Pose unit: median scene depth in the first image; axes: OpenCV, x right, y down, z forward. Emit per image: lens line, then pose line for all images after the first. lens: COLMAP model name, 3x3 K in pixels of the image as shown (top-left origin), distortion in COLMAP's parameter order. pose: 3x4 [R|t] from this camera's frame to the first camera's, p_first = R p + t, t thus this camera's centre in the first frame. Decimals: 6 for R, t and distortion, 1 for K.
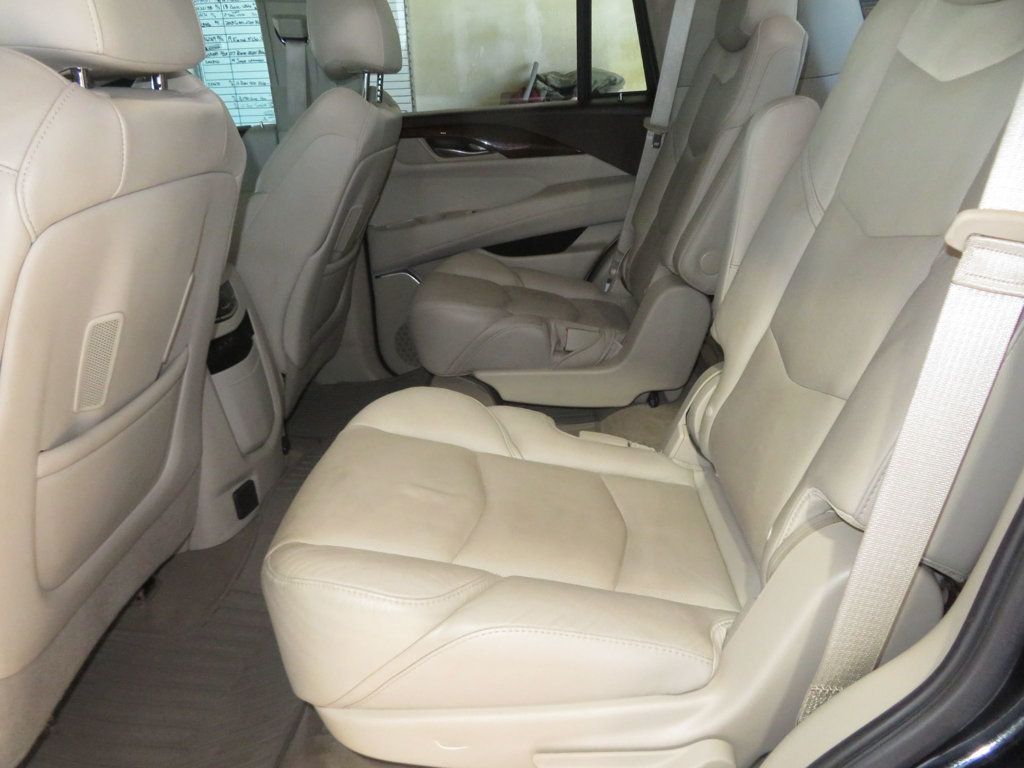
lens RADIAL K [[733.4, 0, 512.0], [0, 733.4, 384.0], [0, 0, 1]] dist [-0.025722, 0.004820]
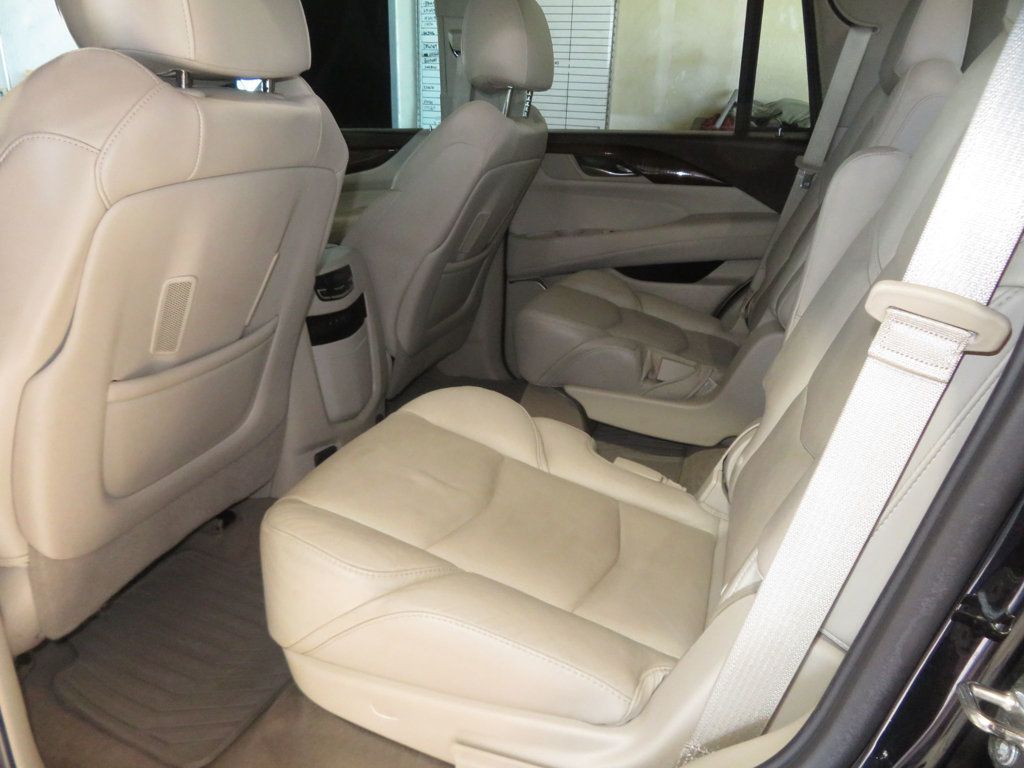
lens RADIAL K [[733.4, 0, 512.0], [0, 733.4, 384.0], [0, 0, 1]] dist [-0.025722, 0.004820]
pose [[0.955214, 0.167665, -0.243834, 0.127737], [-0.172307, 0.985041, 0.002325, -0.008335], [0.240576, 0.039793, 0.969814, -0.007939]]
